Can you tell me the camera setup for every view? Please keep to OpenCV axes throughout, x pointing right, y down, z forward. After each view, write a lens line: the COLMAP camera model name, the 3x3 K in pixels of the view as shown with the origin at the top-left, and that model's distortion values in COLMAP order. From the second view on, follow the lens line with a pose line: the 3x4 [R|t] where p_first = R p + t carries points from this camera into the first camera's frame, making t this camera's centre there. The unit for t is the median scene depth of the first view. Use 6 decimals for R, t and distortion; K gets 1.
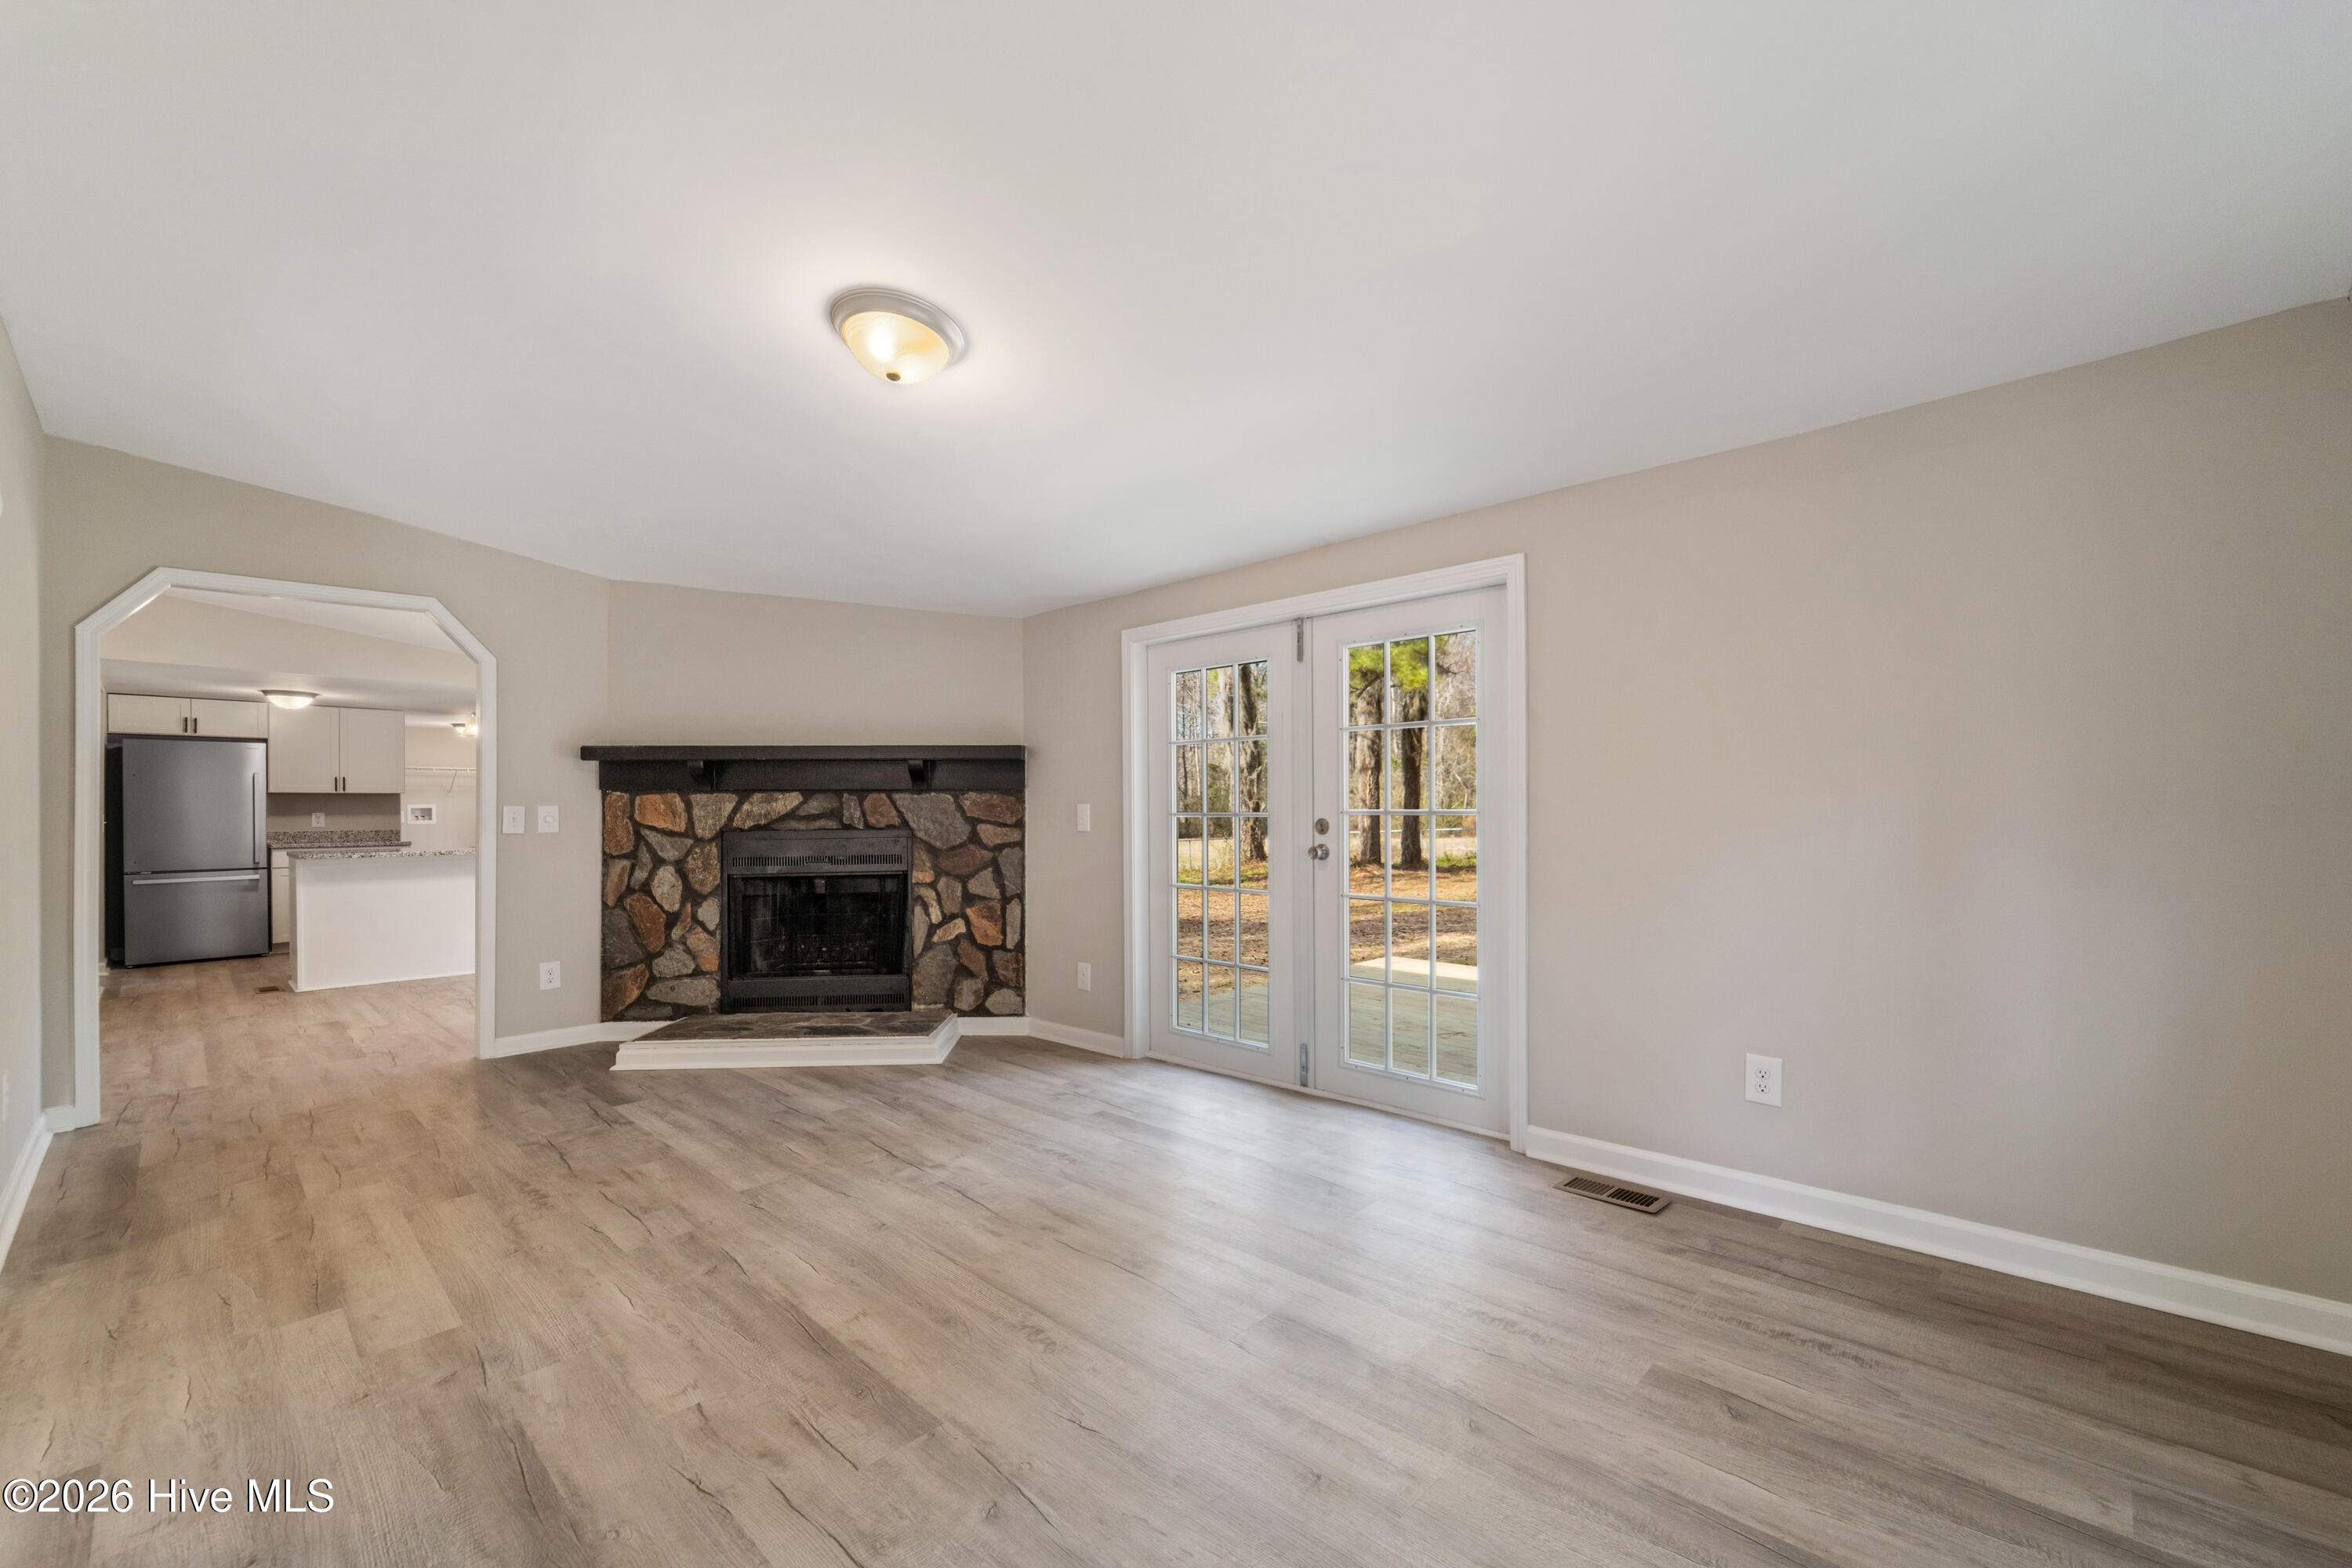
lens RADIAL K [[953.8, 0, 1178.5], [0, 953.8, 800.3], [0, 0, 1]] dist [0.001697, -0.002141]
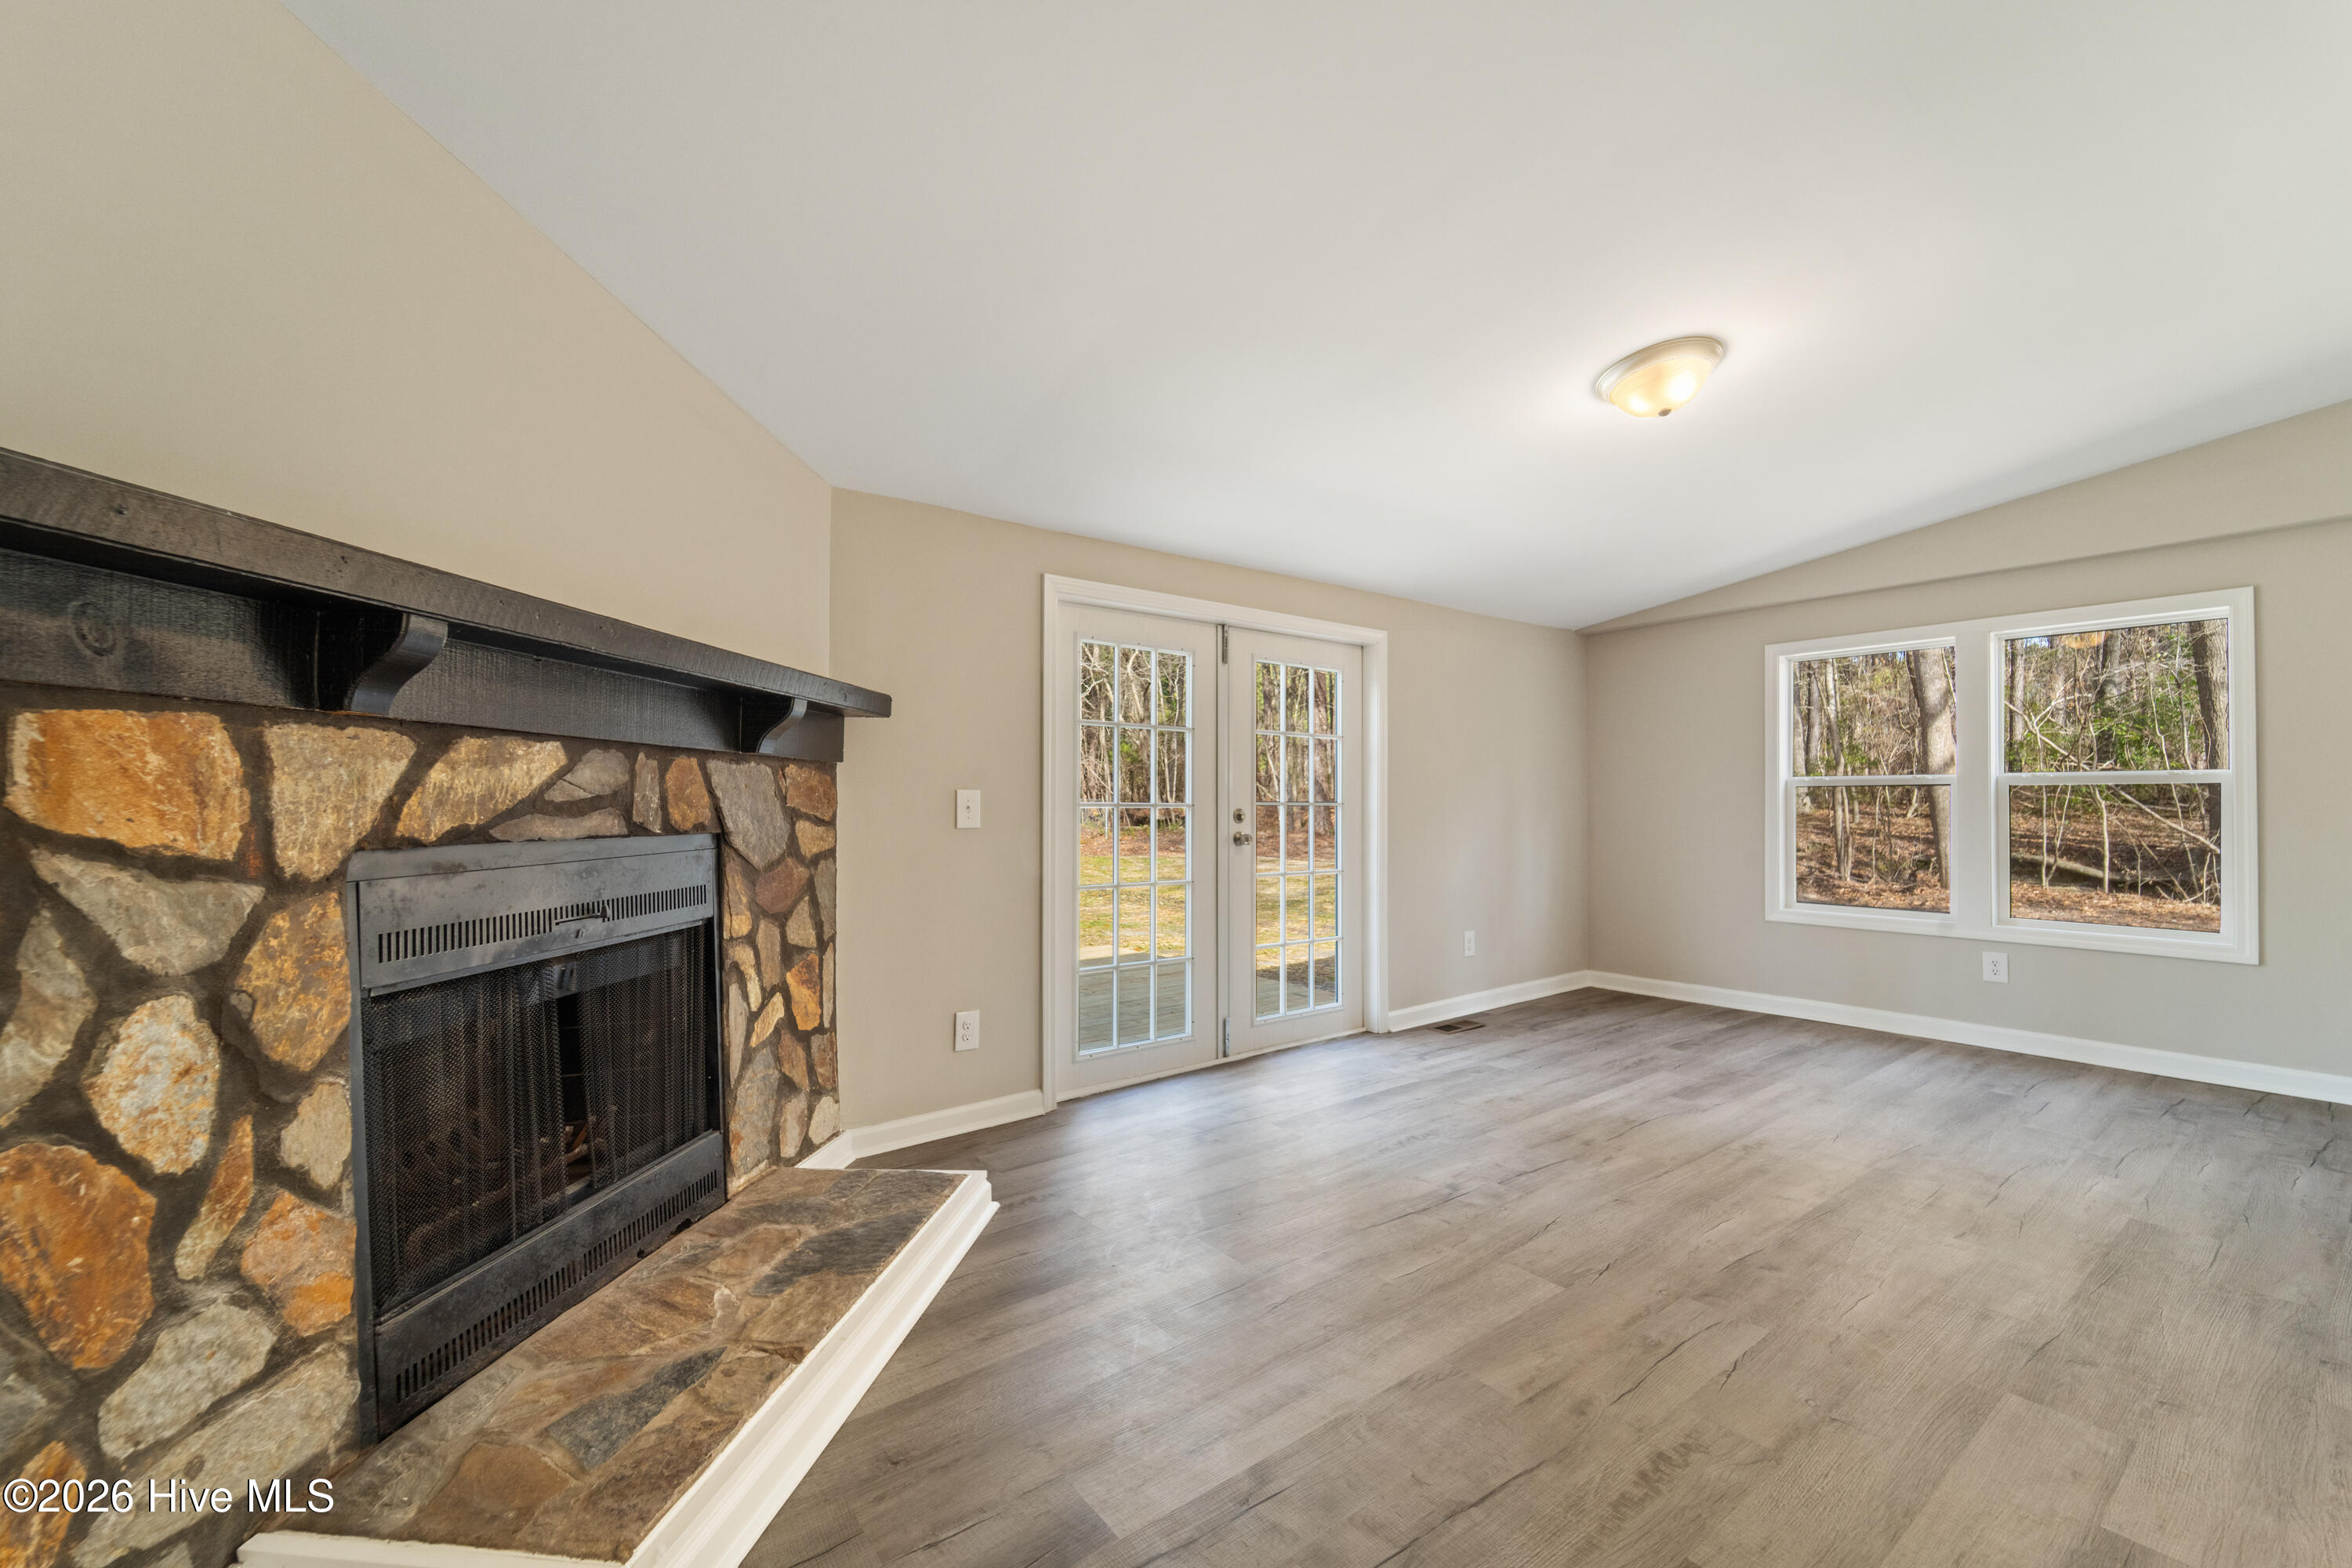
lens RADIAL K [[953.8, 0, 1178.3], [0, 953.8, 783.5], [0, 0, 1]] dist [0.001697, -0.002141]
pose [[0.153738, 0.029561, 0.987669, -0.743145], [-0.008881, 0.999553, -0.028534, 0.017032], [-0.988072, -0.004385, 0.153932, 0.692508]]
